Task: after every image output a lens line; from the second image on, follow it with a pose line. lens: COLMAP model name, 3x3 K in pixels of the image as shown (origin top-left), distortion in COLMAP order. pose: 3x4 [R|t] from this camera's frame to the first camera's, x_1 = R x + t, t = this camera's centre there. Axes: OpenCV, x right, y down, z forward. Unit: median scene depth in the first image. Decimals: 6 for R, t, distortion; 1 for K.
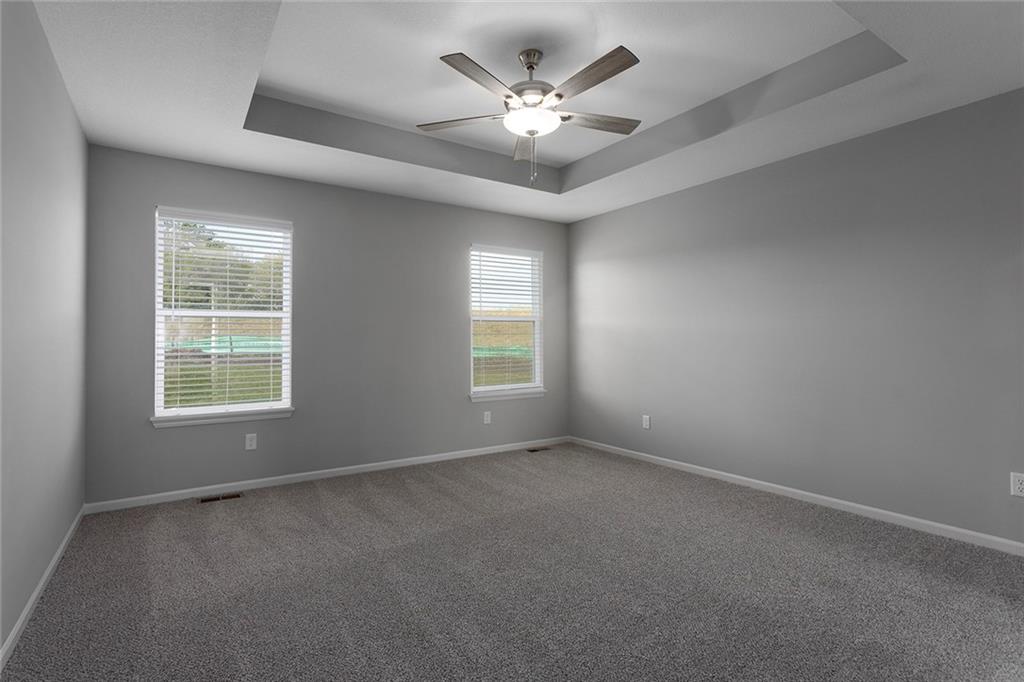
lens RADIAL K [[493.6, 0, 503.2], [0, 493.6, 323.8], [0, 0, 1]] dist [-0.000223, -0.000410]
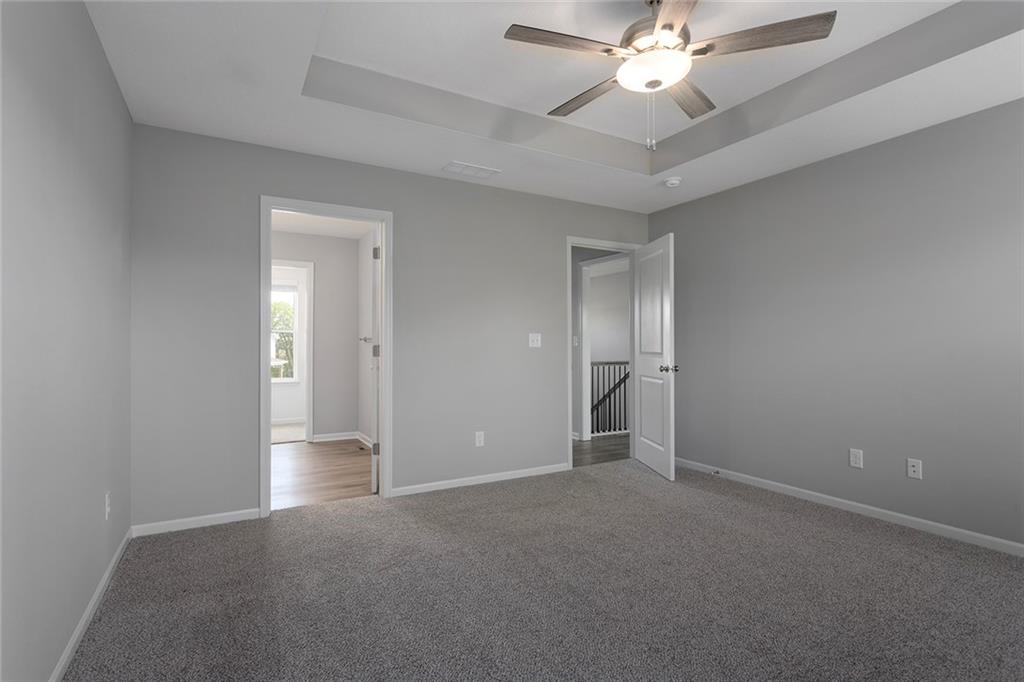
lens RADIAL K [[487.4, 0, 501.0], [0, 487.4, 337.7], [0, 0, 1]] dist [0.003730, 0.000957]
pose [[0.997289, 0.001855, -0.073556, -0.115828], [-0.000313, 0.999780, 0.020962, 0.004656], [0.073579, -0.020882, 0.997071, 0.170141]]
